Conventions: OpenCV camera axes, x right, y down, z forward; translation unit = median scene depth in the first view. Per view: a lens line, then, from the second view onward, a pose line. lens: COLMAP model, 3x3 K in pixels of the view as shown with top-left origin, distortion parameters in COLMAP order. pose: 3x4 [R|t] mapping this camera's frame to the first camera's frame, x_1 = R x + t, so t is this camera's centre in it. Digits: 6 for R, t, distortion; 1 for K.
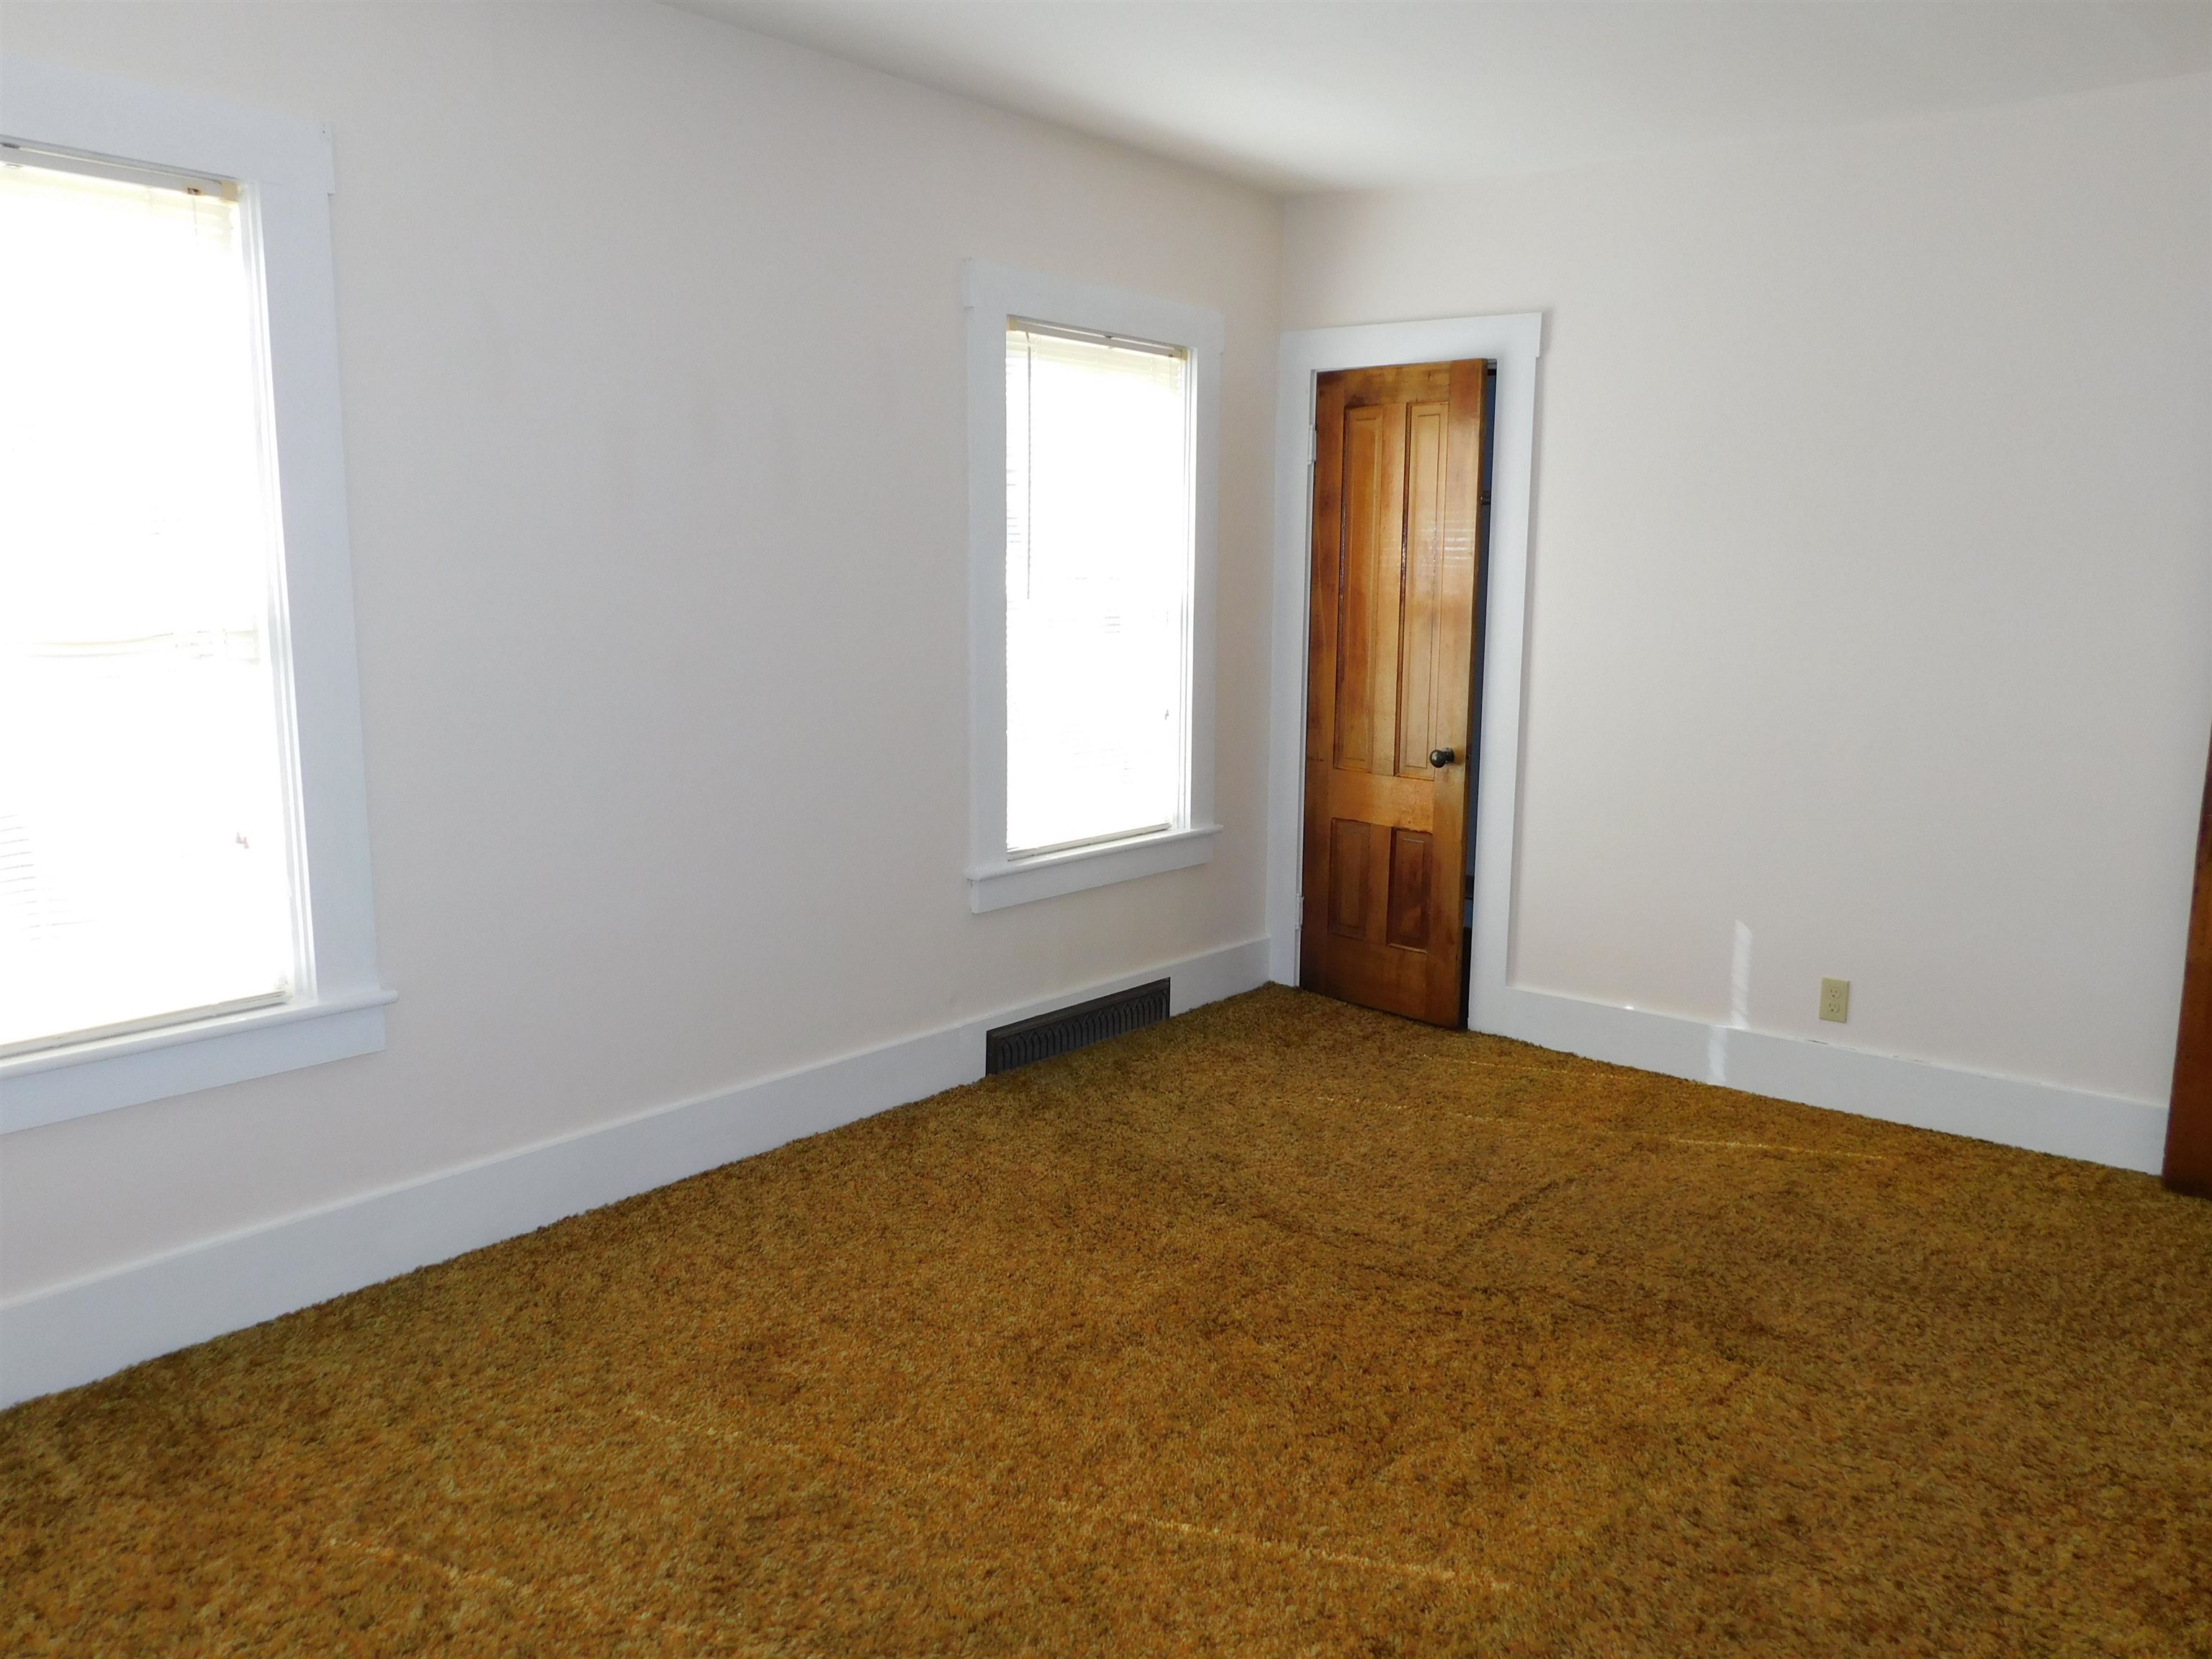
lens RADIAL K [[1655.8, 0, 1142.1], [0, 1655.8, 820.3], [0, 0, 1]] dist [0.028727, 0.004018]
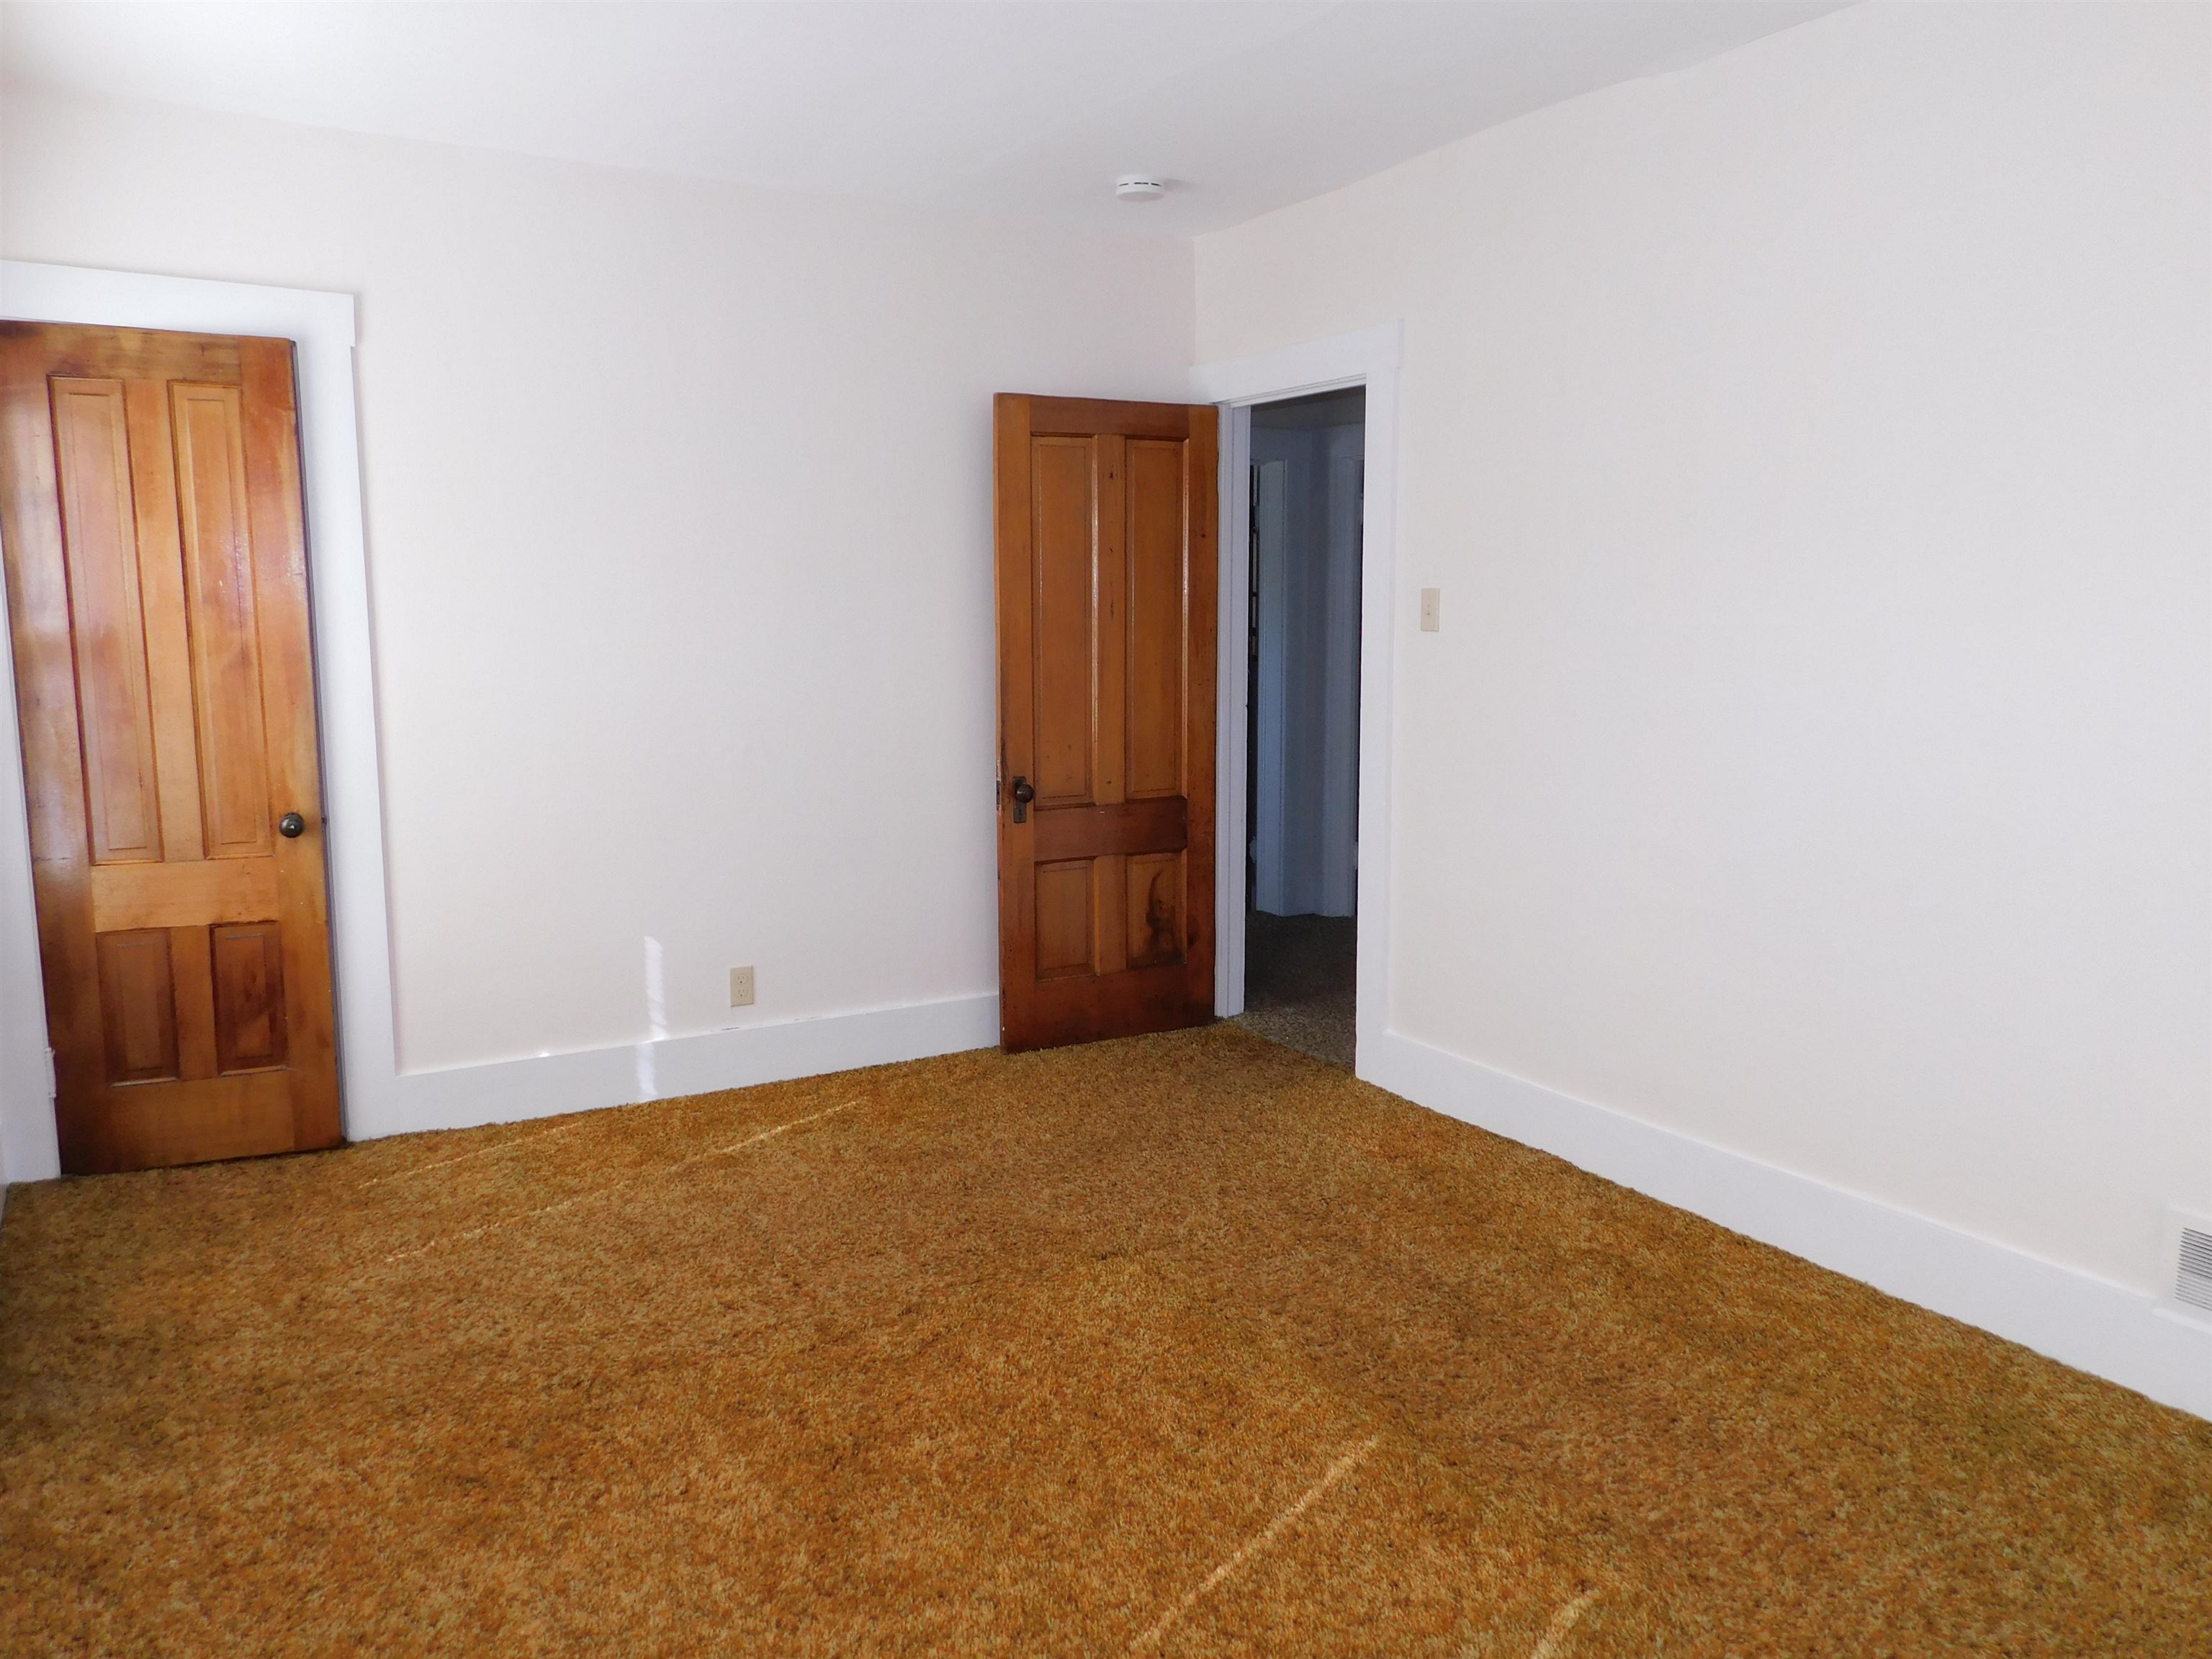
lens RADIAL K [[1633.4, 0, 1087.0], [0, 1633.4, 825.2], [0, 0, 1]] dist [0.001758, 0.012798]
pose [[0.355386, -0.141304, 0.923977, -0.481283], [0.147014, 0.984654, 0.094038, -0.063786], [-0.923086, 0.102418, 0.370706, 0.390045]]
